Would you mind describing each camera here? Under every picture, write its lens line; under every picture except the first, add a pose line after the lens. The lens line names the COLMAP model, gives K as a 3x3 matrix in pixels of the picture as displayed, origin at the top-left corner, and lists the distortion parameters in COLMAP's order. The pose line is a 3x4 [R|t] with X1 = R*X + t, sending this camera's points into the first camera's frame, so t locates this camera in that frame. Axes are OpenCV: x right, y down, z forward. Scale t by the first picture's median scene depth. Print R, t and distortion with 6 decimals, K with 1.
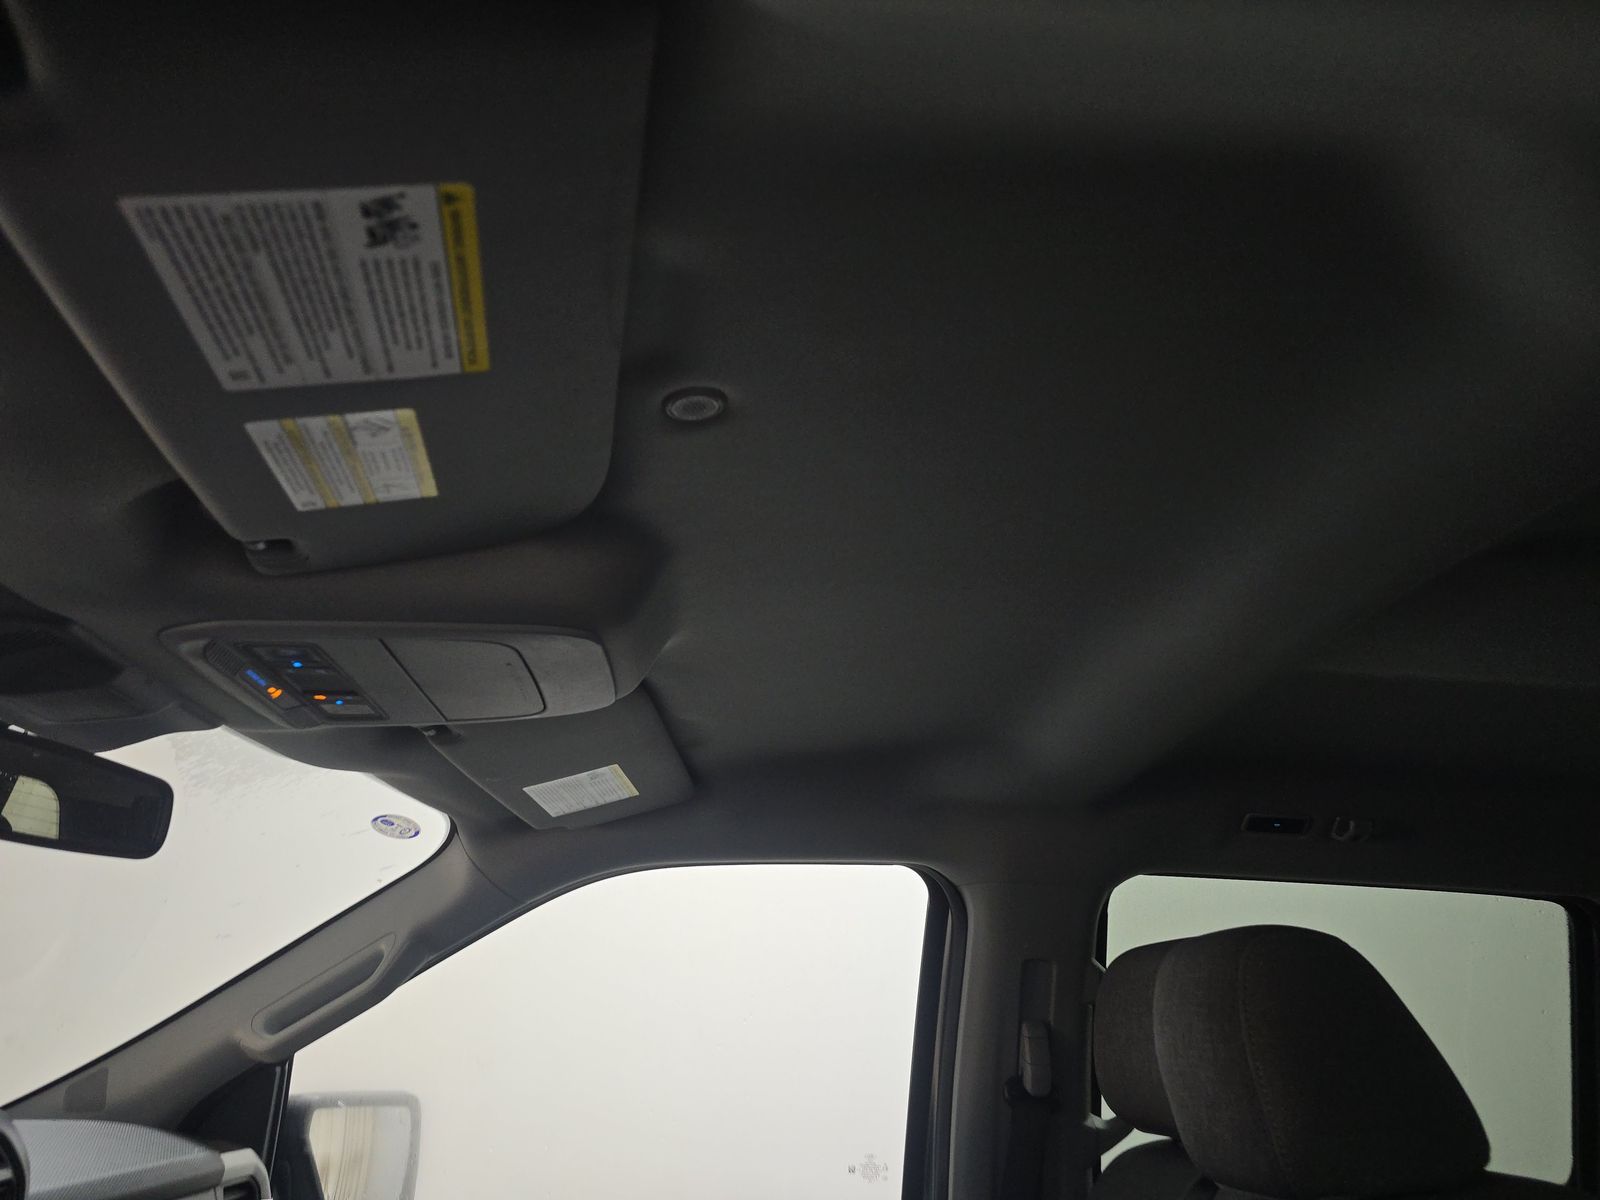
lens RADIAL K [[1067.7, 0, 788.3], [0, 1067.7, 598.7], [0, 0, 1]] dist [0.008859, -0.010427]
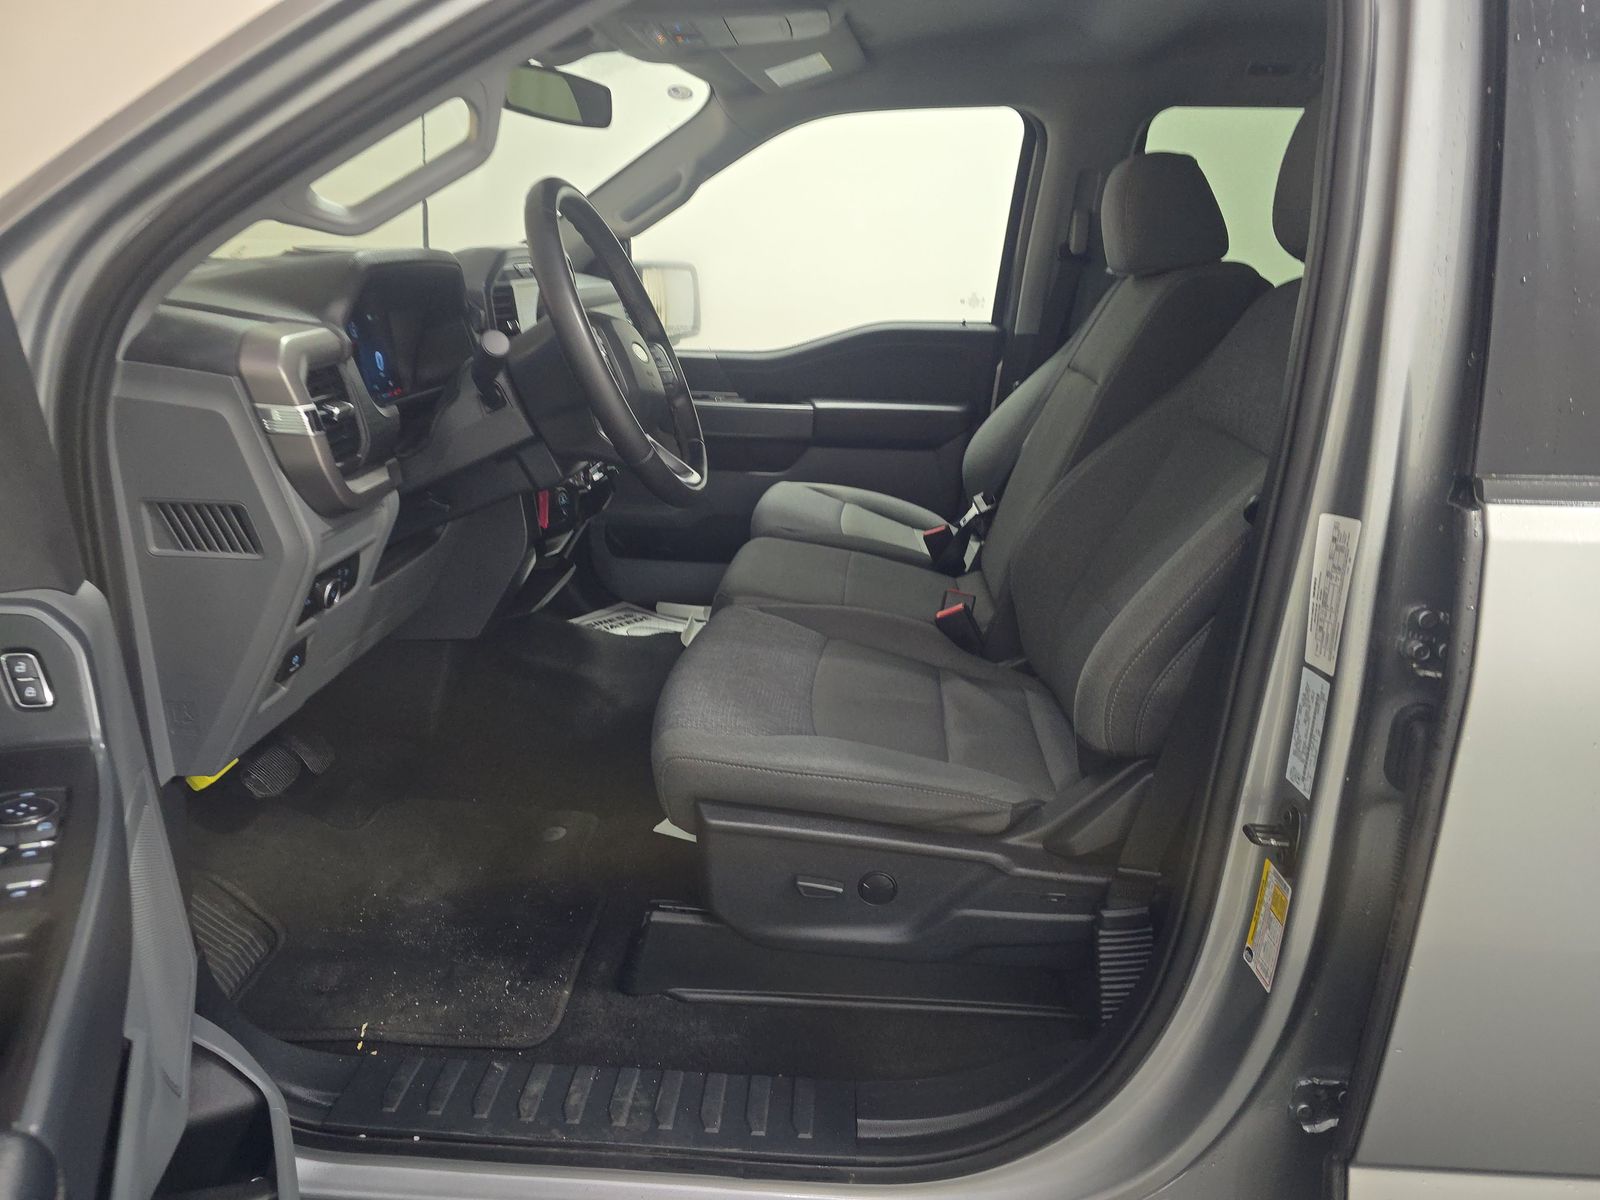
lens RADIAL K [[1067.7, 0, 787.0], [0, 1067.7, 599.6], [0, 0, 1]] dist [0.008859, -0.010427]
pose [[0.989948, 0.036036, -0.136764, 0.035126], [0.060838, 0.764461, 0.641793, -0.214440], [0.127678, -0.643662, 0.754585, -0.643803]]
